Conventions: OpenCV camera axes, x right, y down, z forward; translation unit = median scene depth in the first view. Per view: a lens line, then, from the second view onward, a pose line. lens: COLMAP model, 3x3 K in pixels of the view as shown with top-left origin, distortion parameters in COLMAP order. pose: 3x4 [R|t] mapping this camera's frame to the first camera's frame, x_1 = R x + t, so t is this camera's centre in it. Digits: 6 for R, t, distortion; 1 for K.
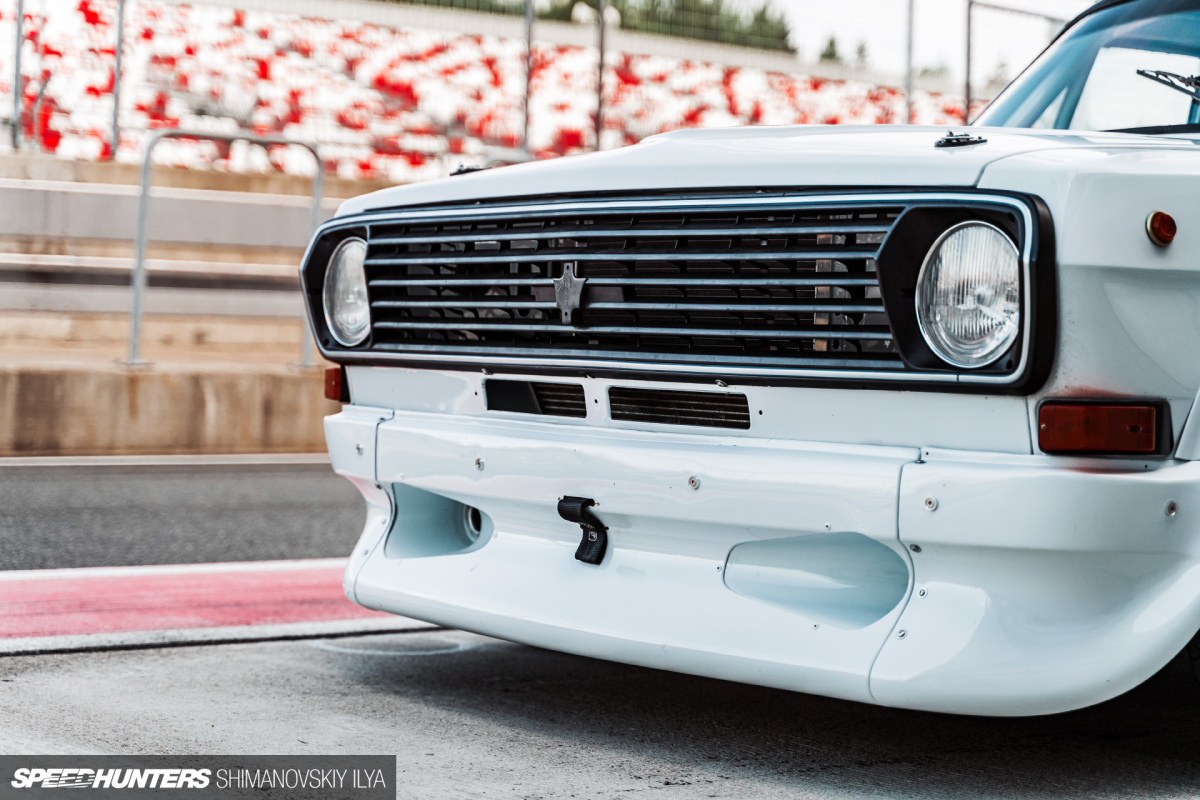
lens RADIAL K [[2654.8, 0, 600.0], [0, 2654.8, 400.0], [0, 0, 1]] dist [-0.096359, -0.458163]
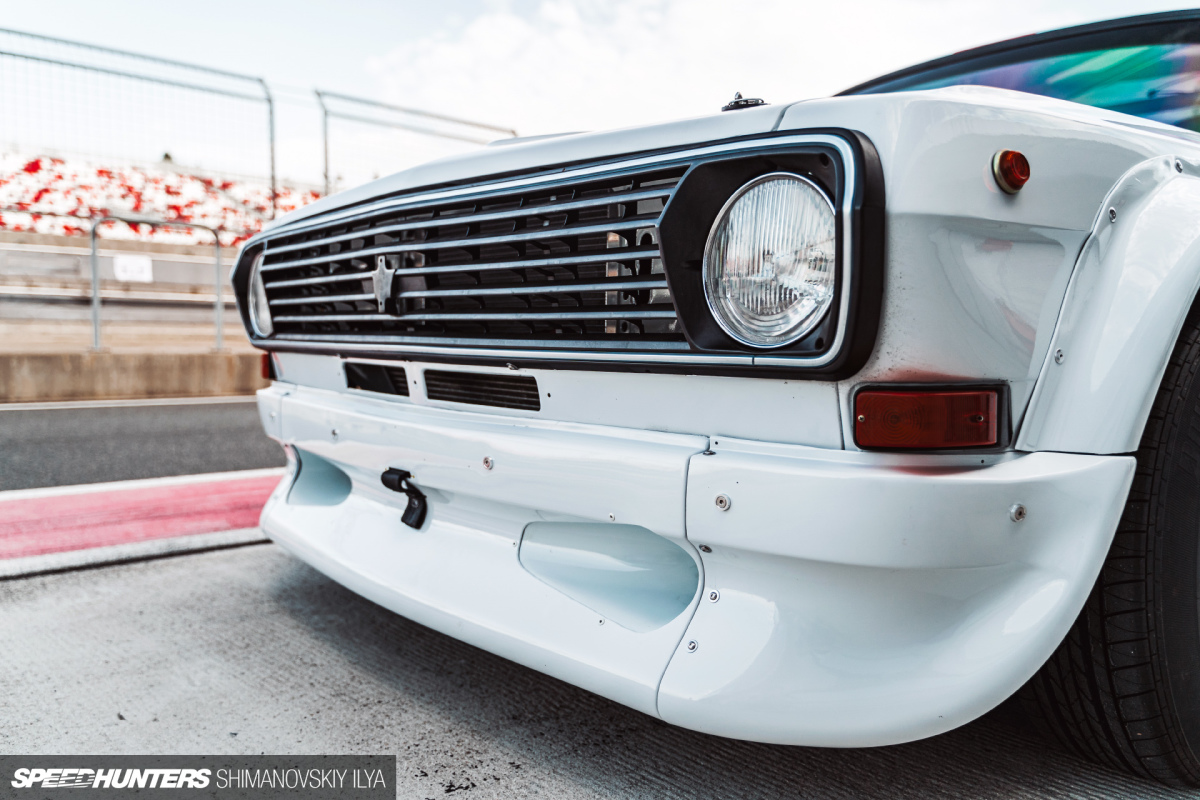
lens RADIAL K [[998.1, 0, 600.0], [0, 998.1, 400.0], [0, 0, 1]] dist [0.154107, 0.002411]
pose [[0.999605, -0.015478, 0.023442, 0.074260], [0.014547, 0.999119, 0.039377, -0.008571], [-0.024031, -0.039020, 0.998949, 0.647017]]
